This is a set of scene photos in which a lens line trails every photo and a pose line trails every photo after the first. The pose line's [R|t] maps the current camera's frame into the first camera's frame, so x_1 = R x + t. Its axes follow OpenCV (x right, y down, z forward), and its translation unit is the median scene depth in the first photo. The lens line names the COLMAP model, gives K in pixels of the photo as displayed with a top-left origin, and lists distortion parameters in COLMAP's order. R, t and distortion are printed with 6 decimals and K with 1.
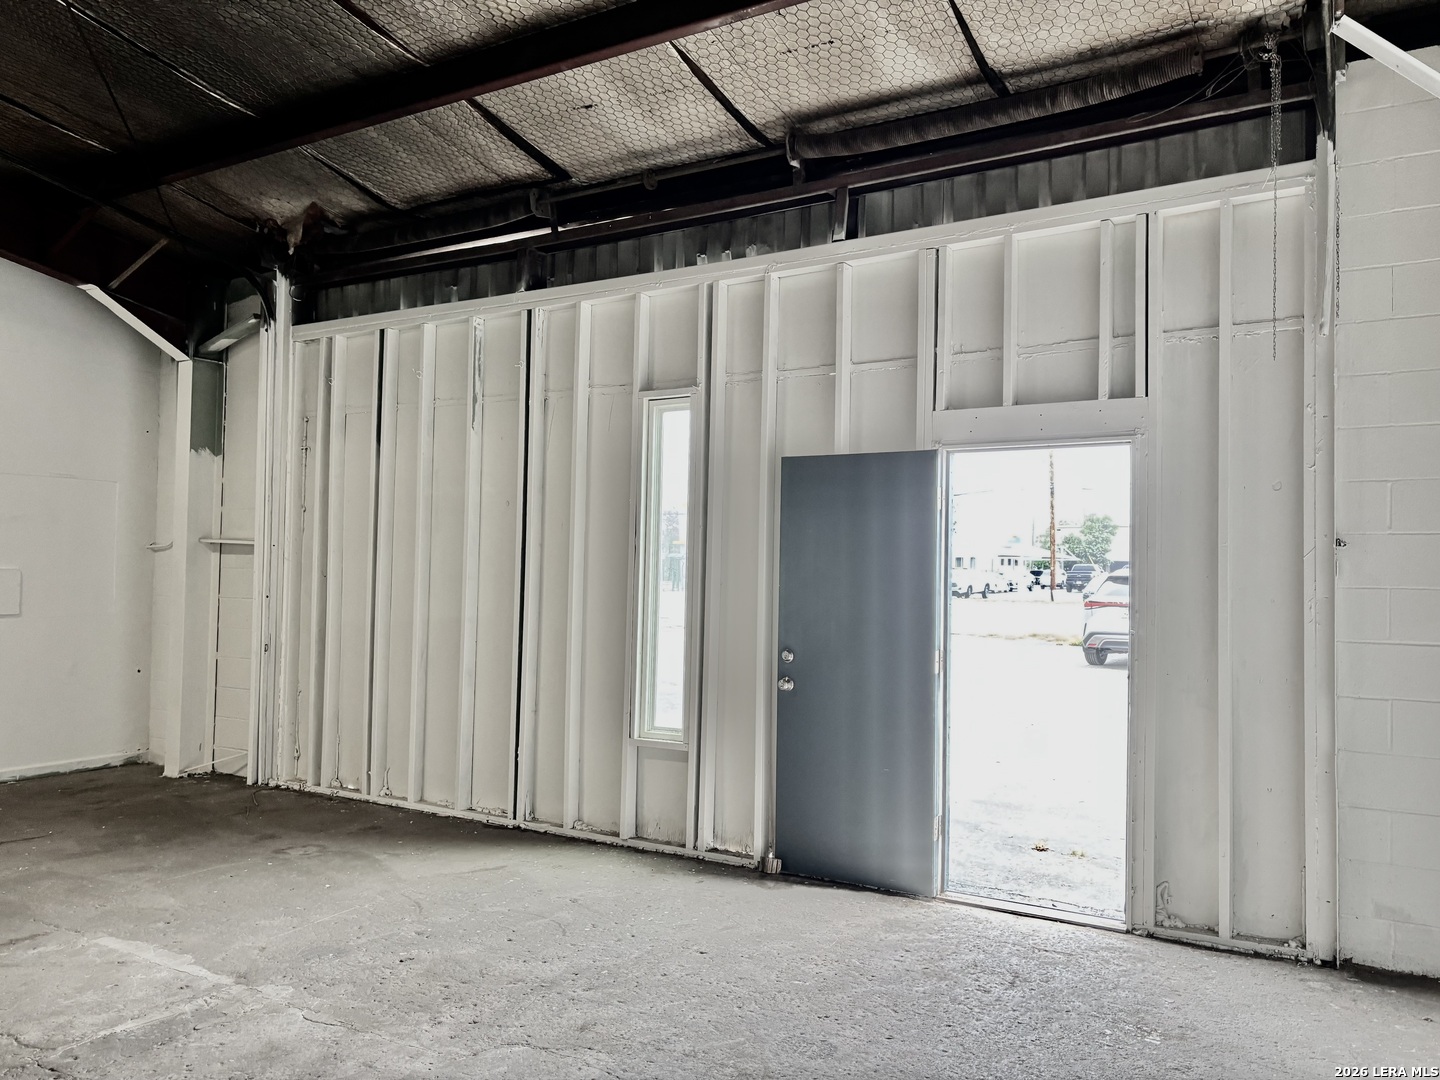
lens RADIAL K [[1070.3, 0, 720.0], [0, 1070.3, 540.0], [0, 0, 1]] dist [0.054722, -0.061199]
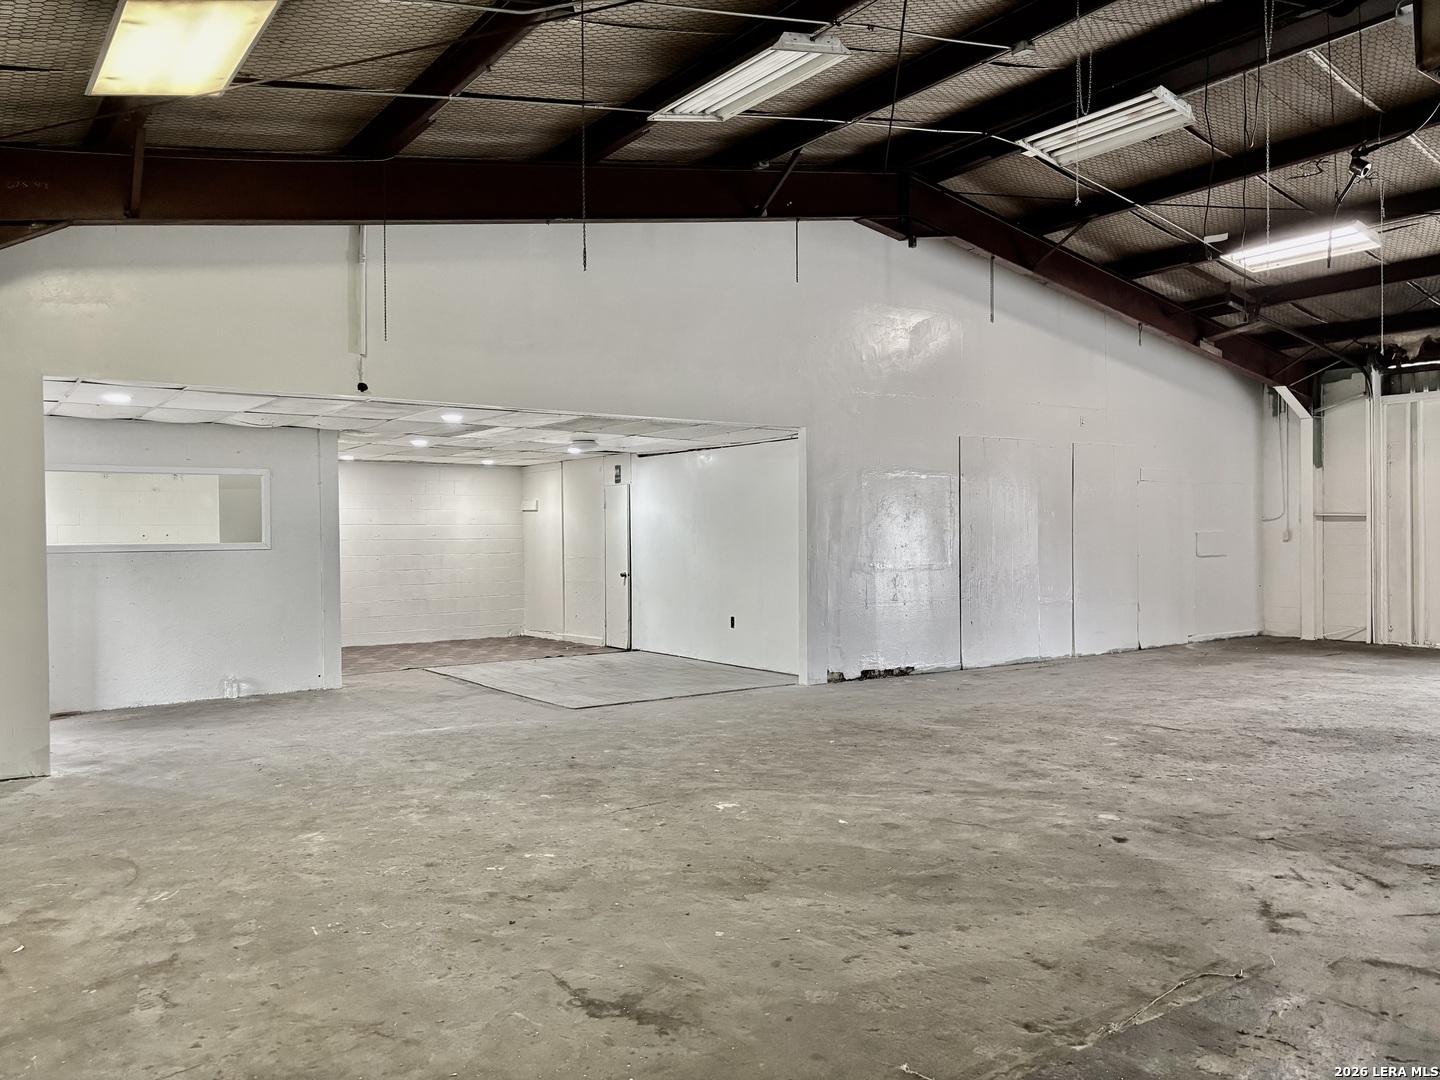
lens RADIAL K [[1070.3, 0, 720.0], [0, 1070.3, 540.0], [0, 0, 1]] dist [0.054722, -0.061199]
pose [[0.920843, -0.020837, -0.389377, -0.970850], [0.033809, 0.999077, 0.026491, -0.055055], [0.388466, -0.037558, 0.920697, -1.544227]]
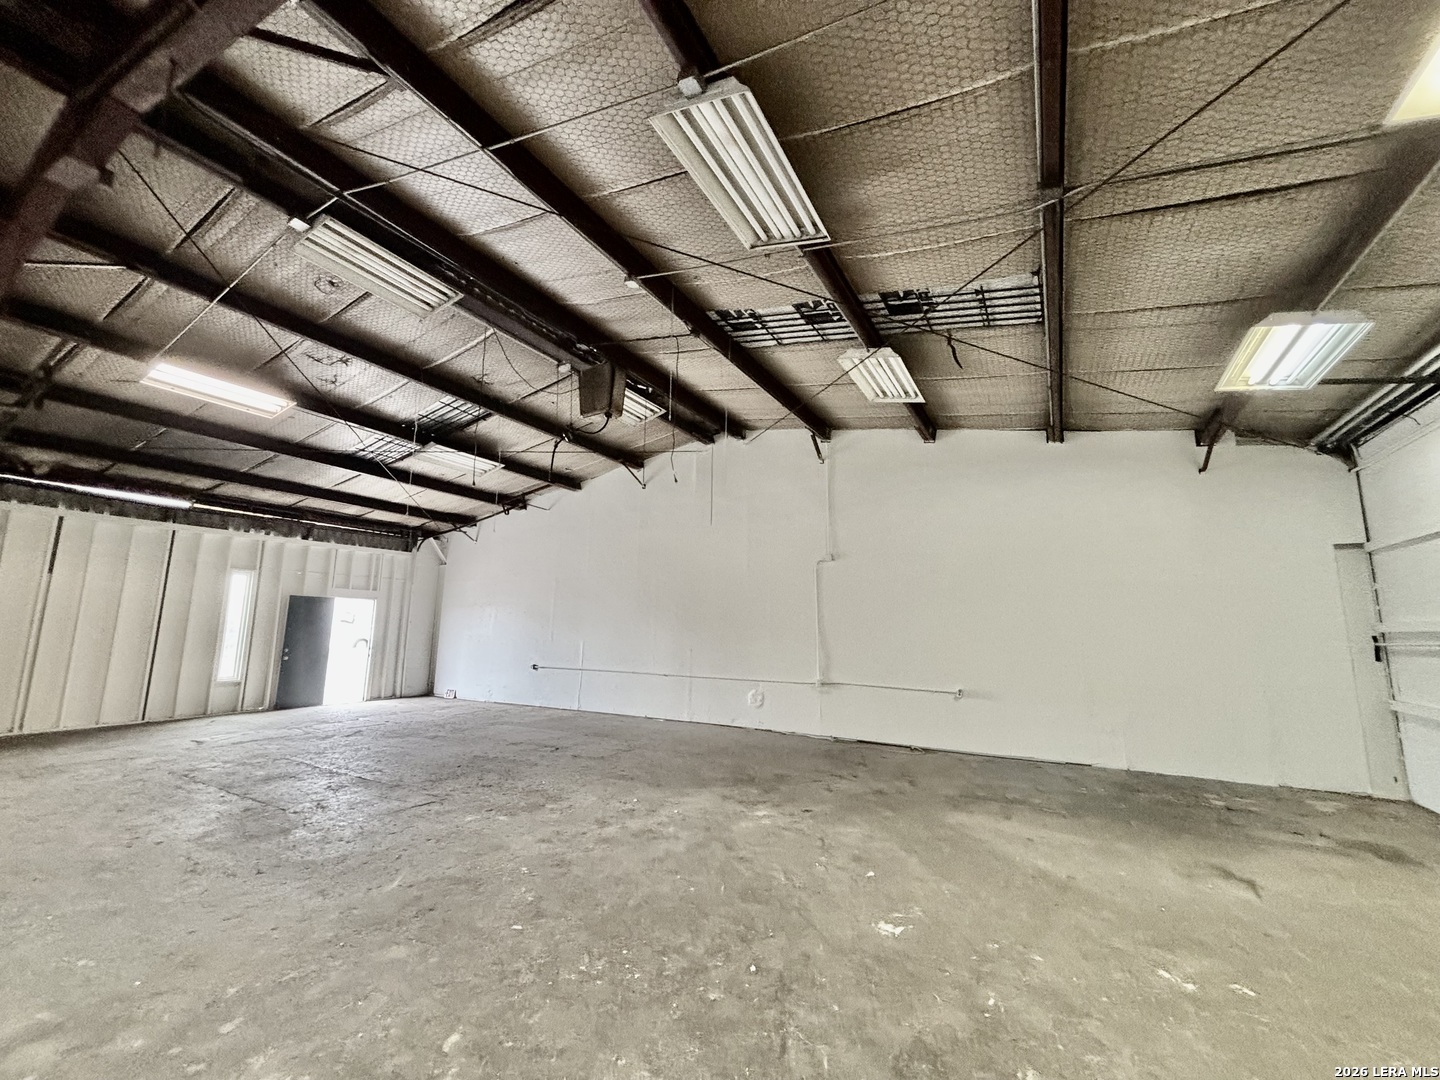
lens RADIAL K [[590.6, 0, 720.0], [0, 590.6, 540.0], [0, 0, 1]] dist [0.000628, 0.000184]
pose [[-0.030900, 0.136646, 0.990138, -1.956110], [-0.040846, 0.989611, -0.137848, -0.043483], [-0.998688, -0.044703, -0.024998, -0.411127]]
